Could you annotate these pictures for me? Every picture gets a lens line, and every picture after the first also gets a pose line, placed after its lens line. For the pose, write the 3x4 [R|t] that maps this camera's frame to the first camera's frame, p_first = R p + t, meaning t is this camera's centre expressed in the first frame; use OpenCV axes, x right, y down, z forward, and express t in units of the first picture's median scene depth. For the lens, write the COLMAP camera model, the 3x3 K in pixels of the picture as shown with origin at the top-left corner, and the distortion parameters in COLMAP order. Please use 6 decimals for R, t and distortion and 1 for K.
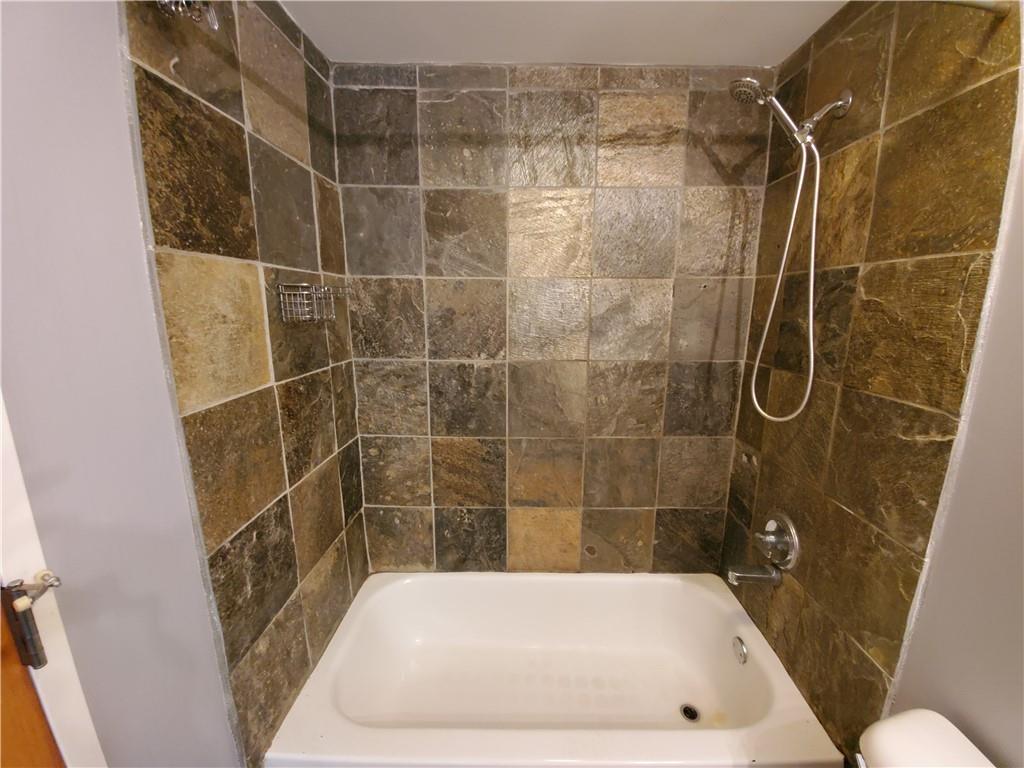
lens RADIAL K [[410.2, 0, 514.0], [0, 410.2, 386.7], [0, 0, 1]] dist [-0.001202, -0.002528]
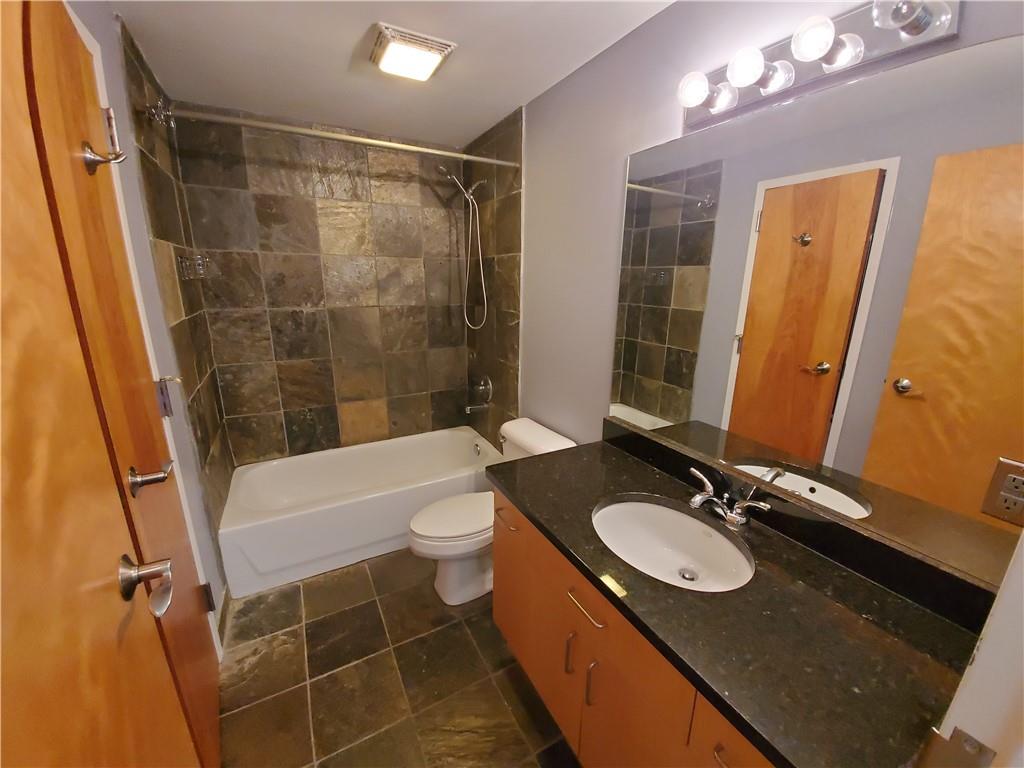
lens RADIAL K [[410.2, 0, 527.0], [0, 410.2, 387.8], [0, 0, 1]] dist [-0.001202, -0.002528]
pose [[0.854958, -0.126957, 0.502921, -0.193696], [0.093381, 0.991415, 0.091526, 0.175258], [-0.510223, -0.031288, 0.859473, -0.784000]]
